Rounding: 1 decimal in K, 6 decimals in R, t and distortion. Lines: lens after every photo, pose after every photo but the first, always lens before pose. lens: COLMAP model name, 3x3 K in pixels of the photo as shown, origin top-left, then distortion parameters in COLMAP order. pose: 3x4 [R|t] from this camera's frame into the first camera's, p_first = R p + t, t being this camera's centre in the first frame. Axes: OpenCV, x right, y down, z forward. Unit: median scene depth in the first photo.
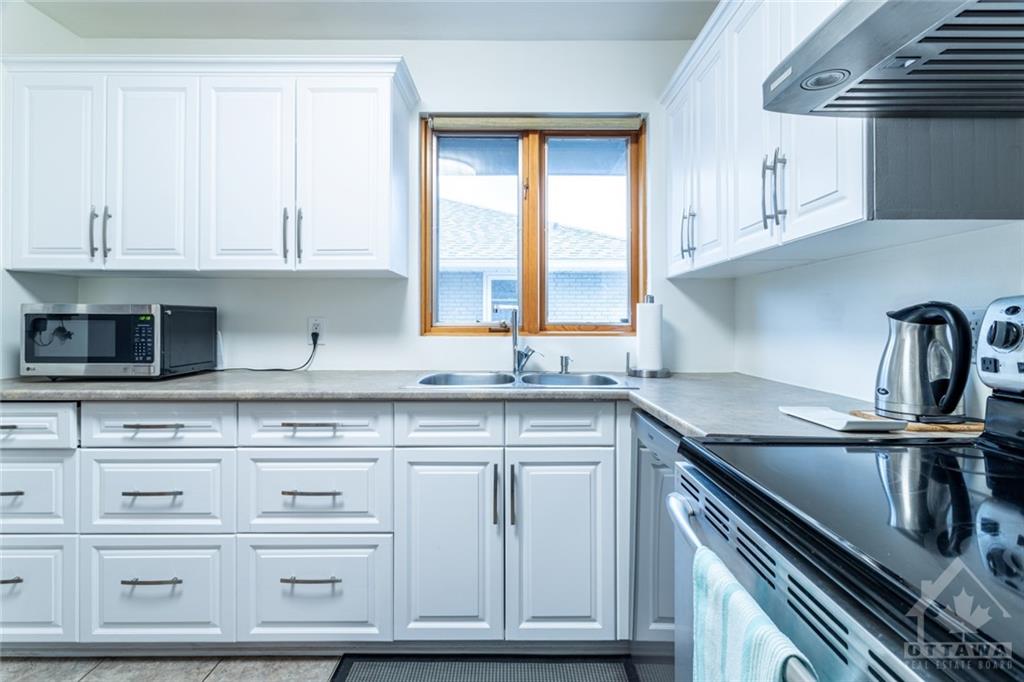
lens RADIAL K [[517.0, 0, 514.8], [0, 517.0, 315.1], [0, 0, 1]] dist [0.001120, -0.000268]
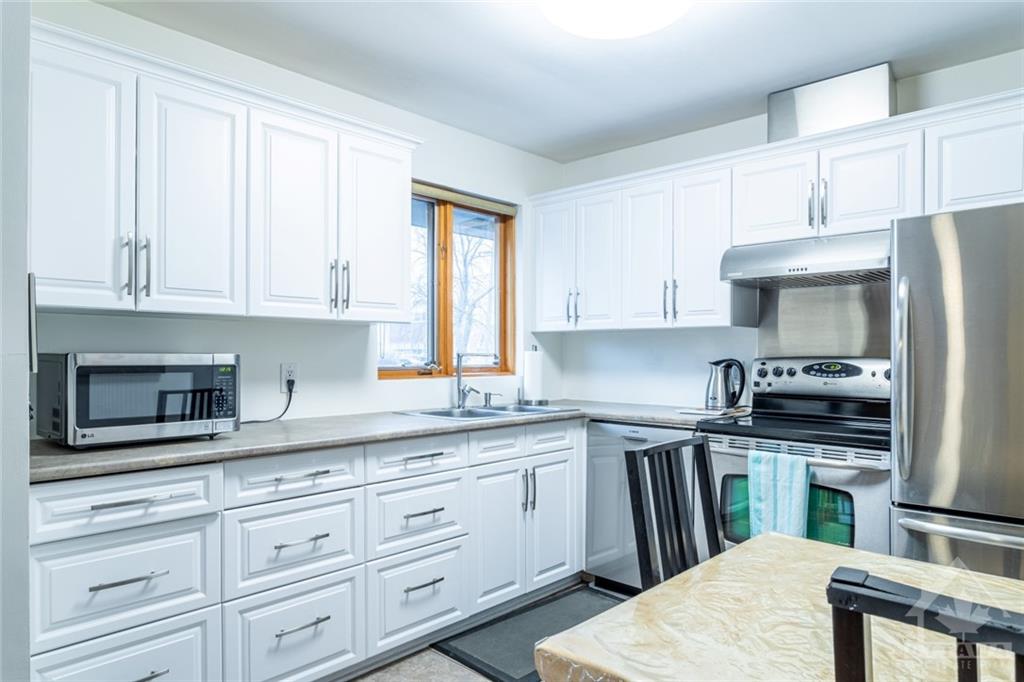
lens RADIAL K [[647.0, 0, 510.9], [0, 647.0, 357.9], [0, 0, 1]] dist [-0.001571, 0.001174]
pose [[0.682953, -0.004410, 0.730449, -1.324902], [-0.009846, 0.999835, 0.015243, -0.039938], [-0.730396, -0.017602, 0.682797, -0.163159]]
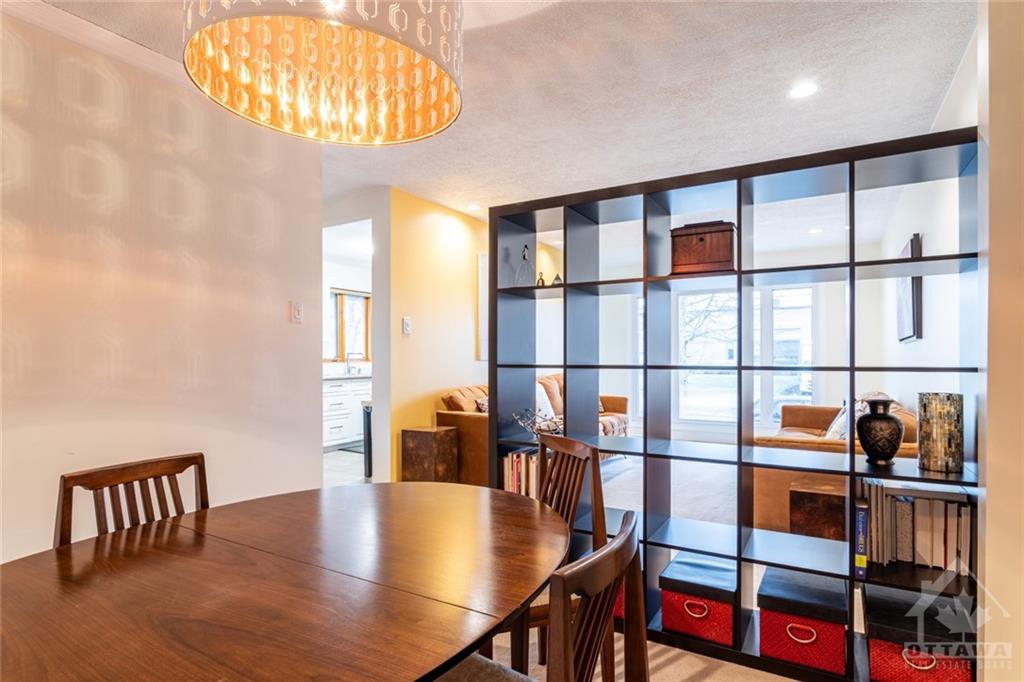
lens RADIAL K [[542.8, 0, 512.4], [0, 542.8, 359.4], [0, 0, 1]] dist [-0.001738, 0.000180]
pose [[0.510045, -0.002679, 0.860144, -3.048858], [-0.007468, 0.999944, 0.007543, -0.016380], [-0.860115, -0.010271, 0.509996, -2.041431]]
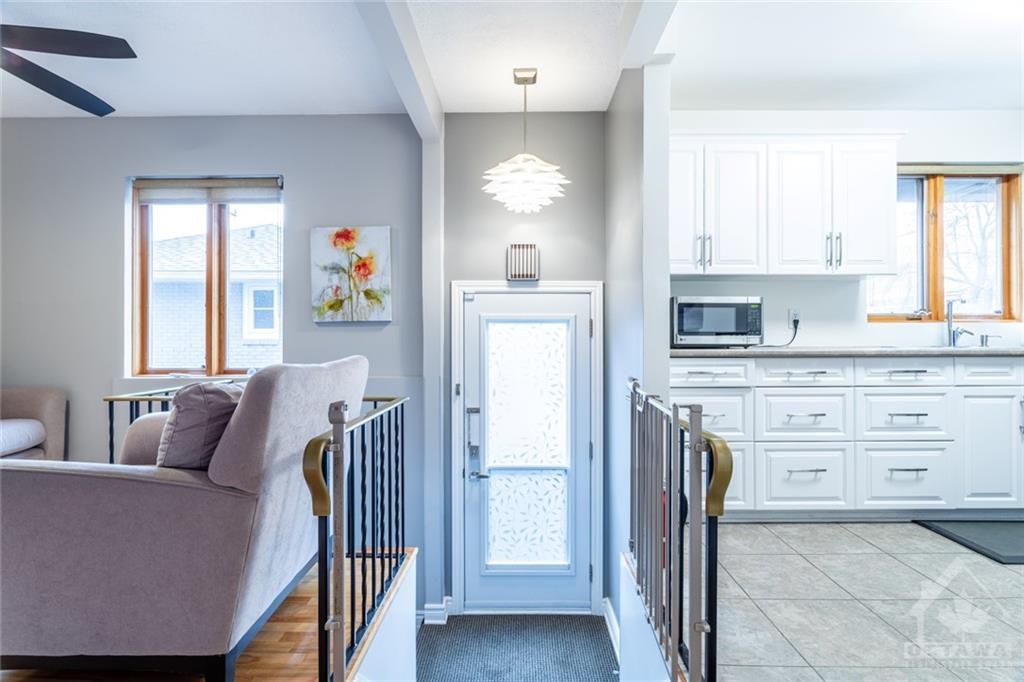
lens RADIAL K [[501.6, 0, 512.0], [0, 501.6, 341.0], [0, 0, 1]] dist [-0.008503, 0.000716]
pose [[0.999897, -0.003314, -0.013985, -1.541806], [0.003526, 0.999879, 0.015150, 0.091547], [0.013933, -0.015198, 0.999787, -0.517917]]
